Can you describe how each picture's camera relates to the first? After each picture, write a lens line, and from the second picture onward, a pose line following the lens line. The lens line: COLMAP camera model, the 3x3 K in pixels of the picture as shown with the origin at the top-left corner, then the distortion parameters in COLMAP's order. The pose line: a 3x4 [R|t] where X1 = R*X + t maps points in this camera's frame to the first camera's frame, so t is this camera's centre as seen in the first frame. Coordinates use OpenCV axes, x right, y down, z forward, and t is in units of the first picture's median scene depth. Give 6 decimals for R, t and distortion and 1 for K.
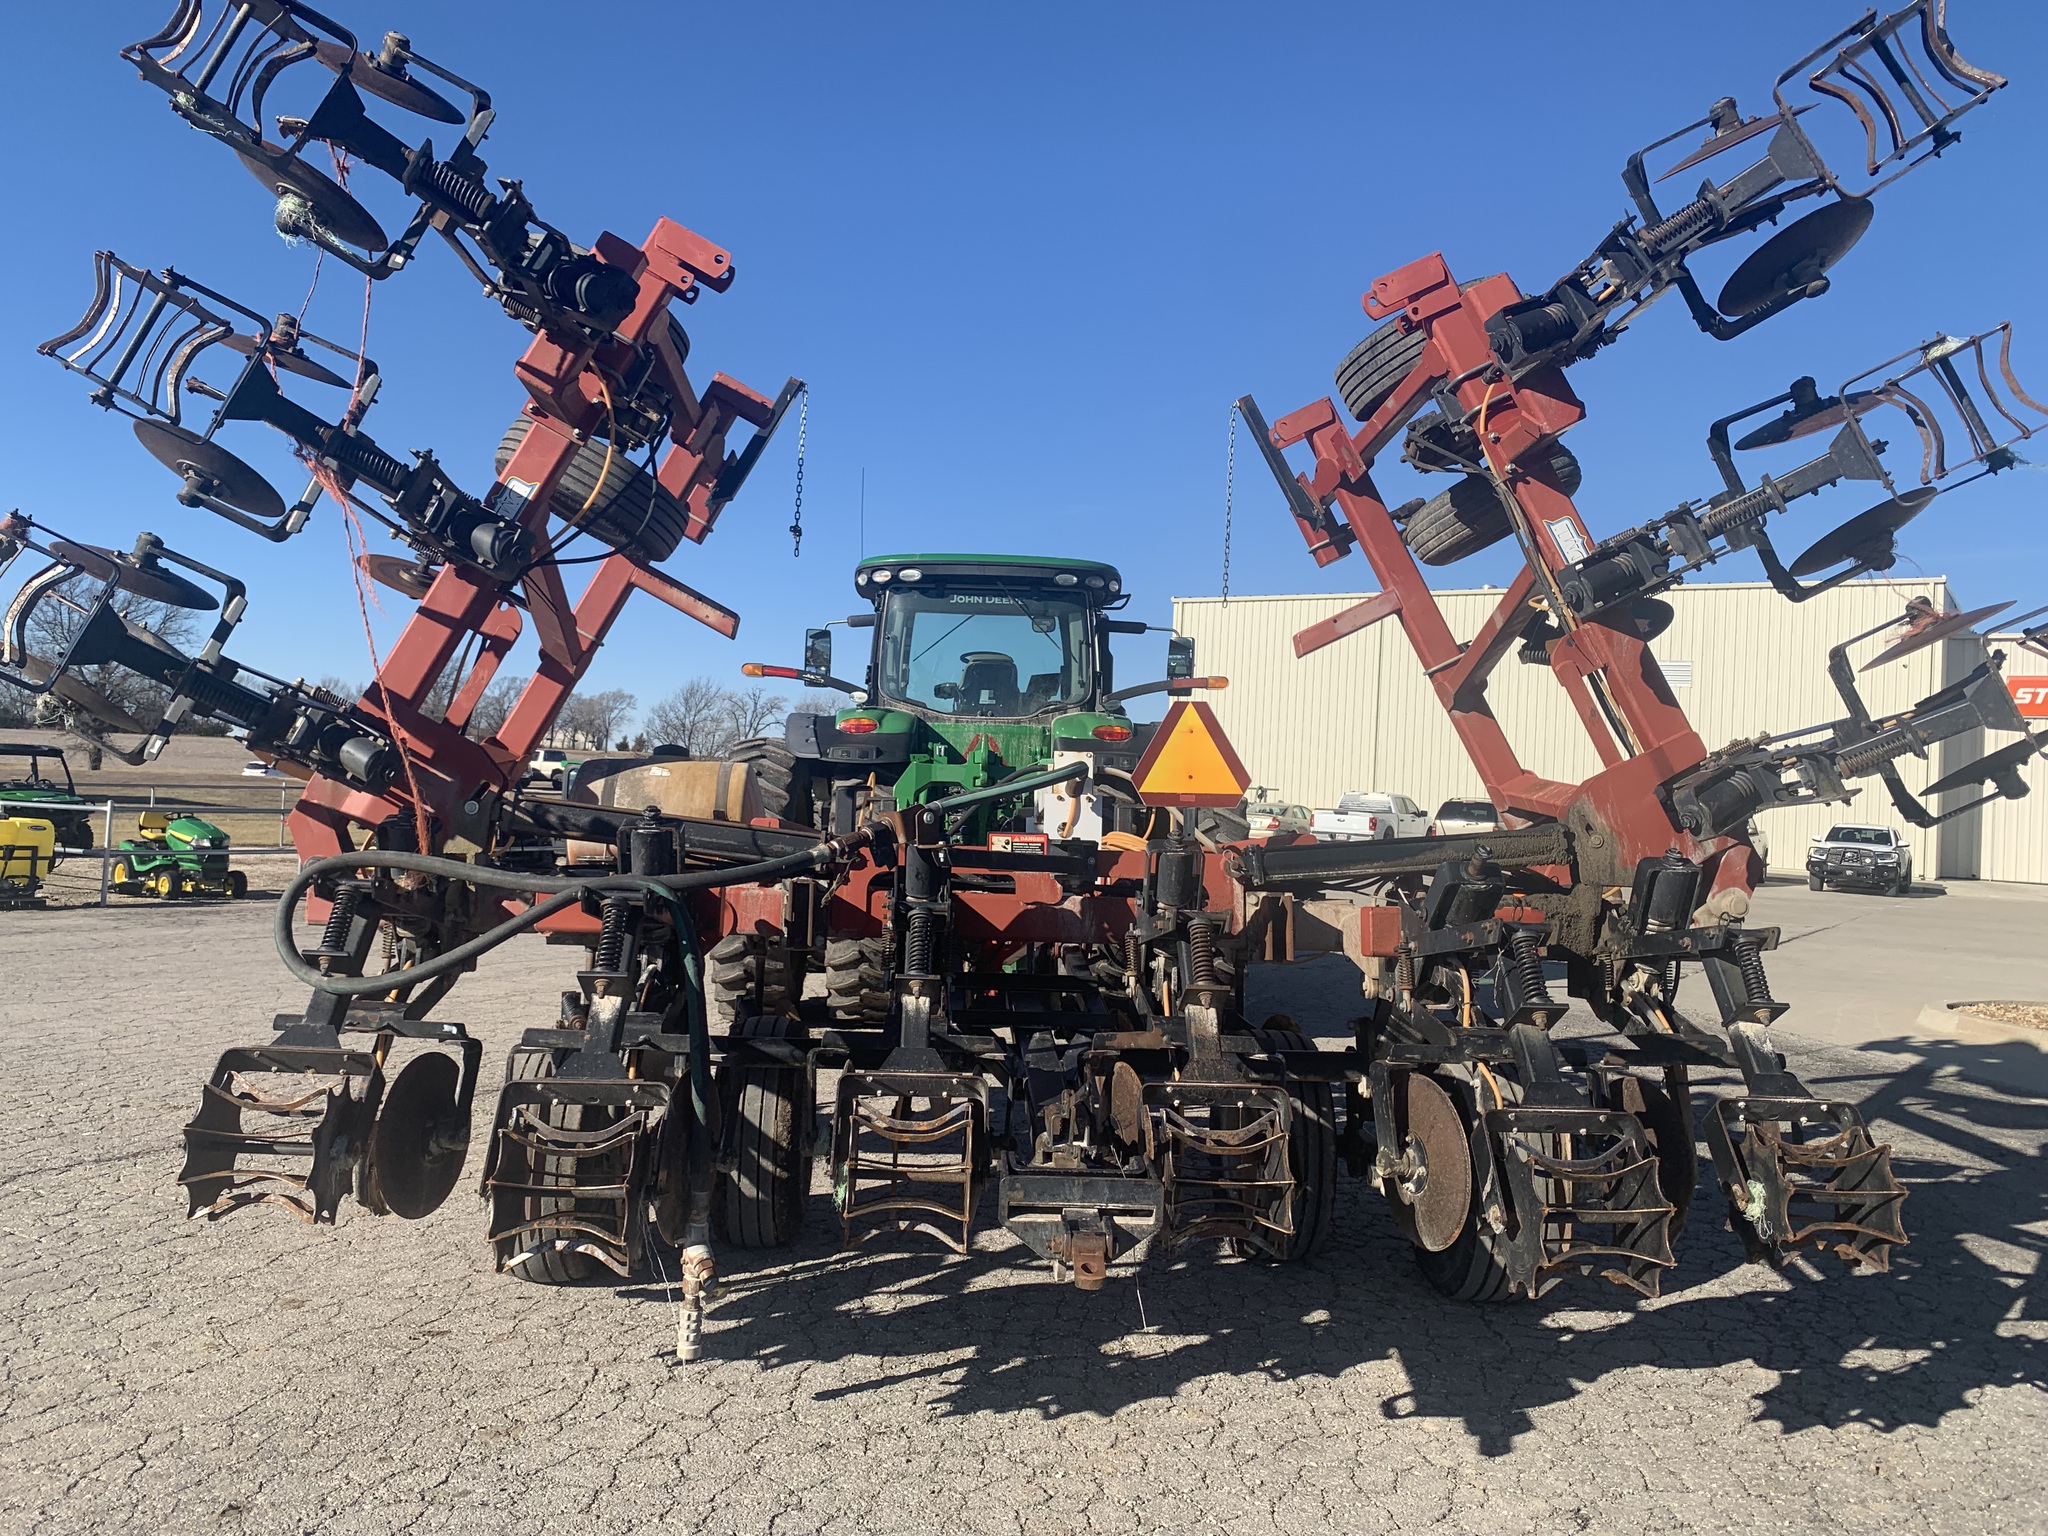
lens RADIAL K [[1555.6, 0, 1011.0], [0, 1555.6, 758.5], [0, 0, 1]] dist [0.016728, -0.009231]
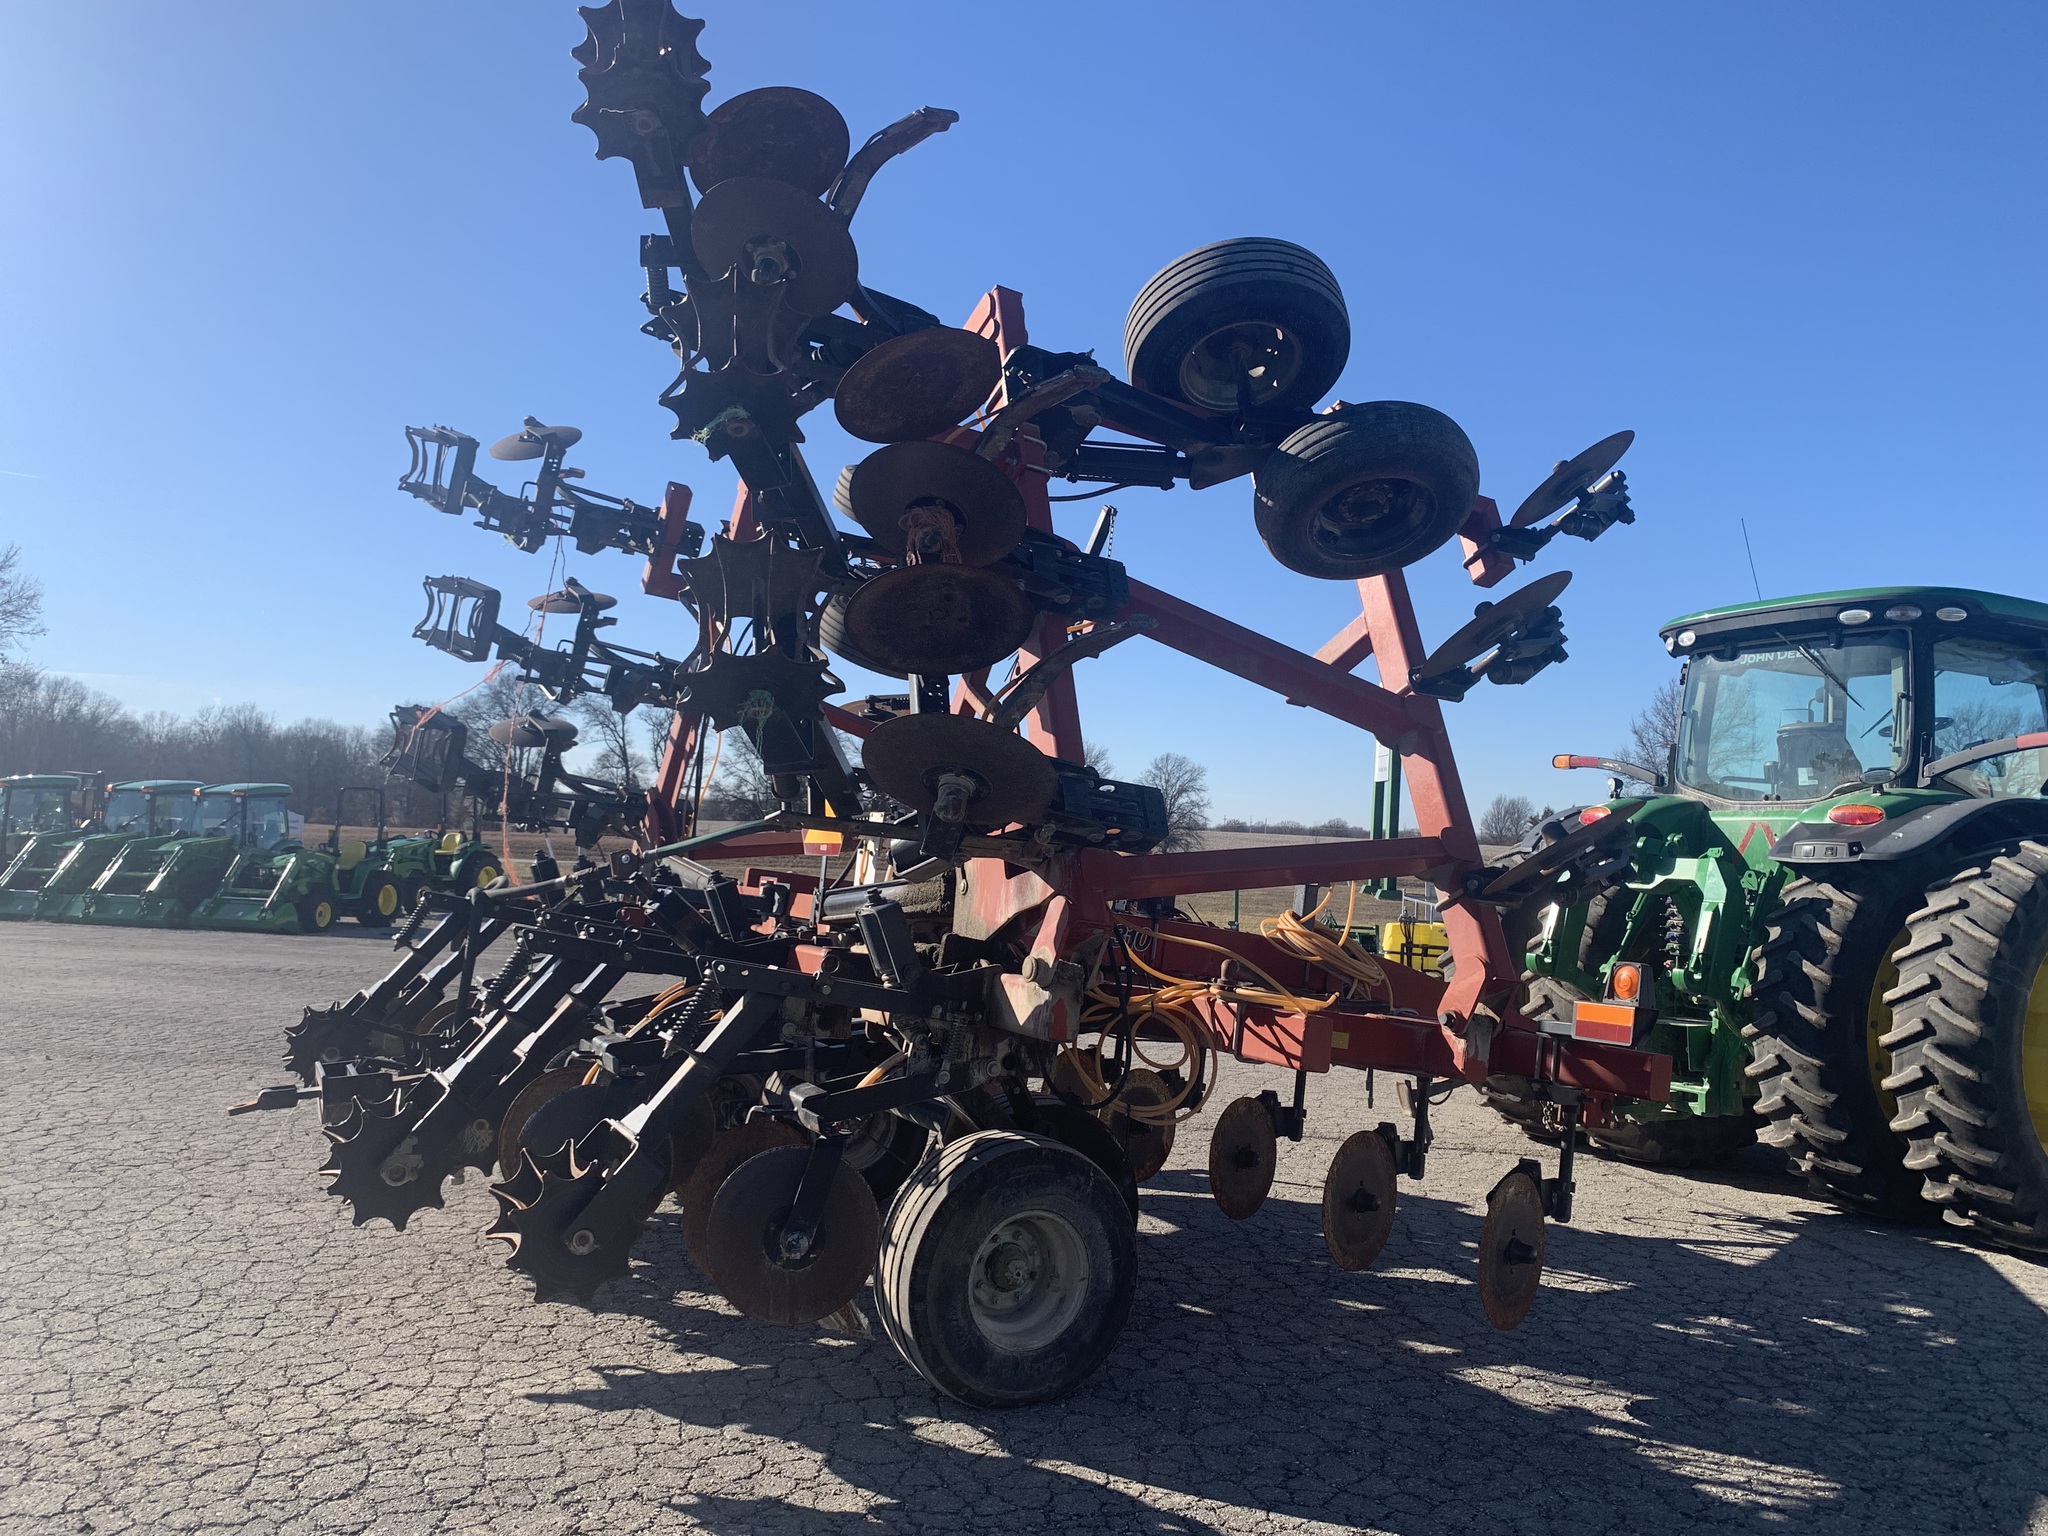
lens RADIAL K [[1577.1, 0, 1021.8], [0, 1577.1, 769.1], [0, 0, 1]] dist [0.011995, -0.006424]
pose [[0.419991, -0.060886, -0.905483, 1.214649], [-0.015269, 0.997132, -0.074130, 0.051371], [0.907400, 0.044960, 0.417857, 0.647368]]
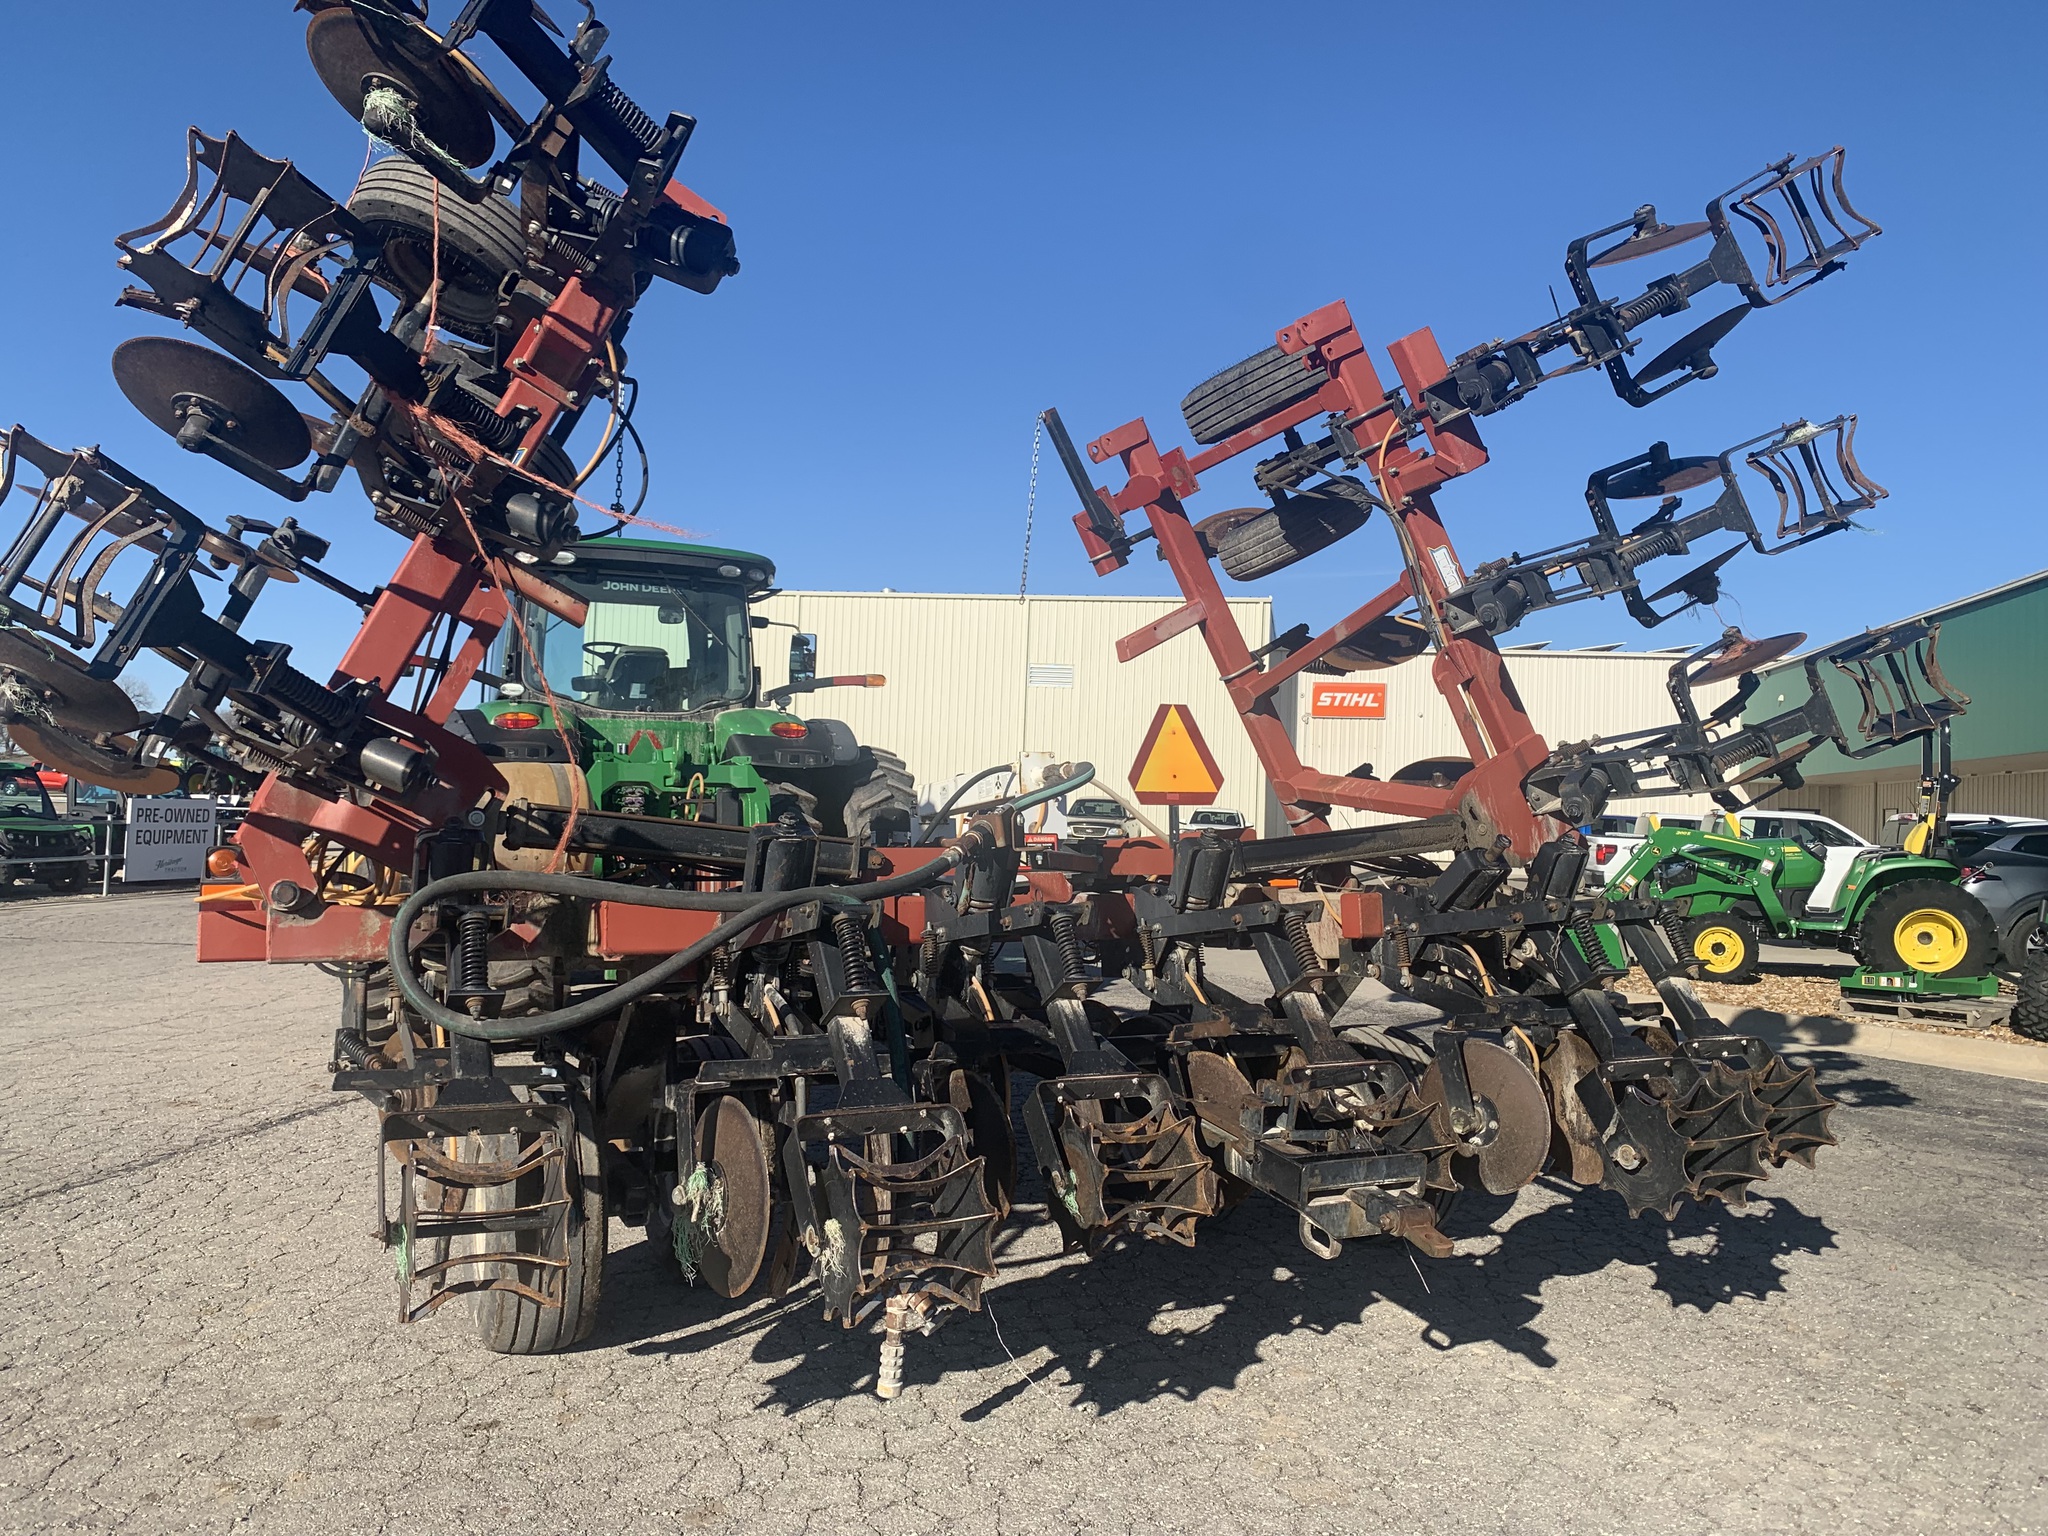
lens RADIAL K [[1542.7, 0, 1007.0], [0, 1542.7, 761.9], [0, 0, 1]] dist [0.037096, -0.060577]
pose [[0.919269, -0.004016, 0.393610, -0.397228], [0.001408, 0.999975, 0.006915, -0.005322], [-0.393628, -0.005803, 0.919251, 0.086532]]
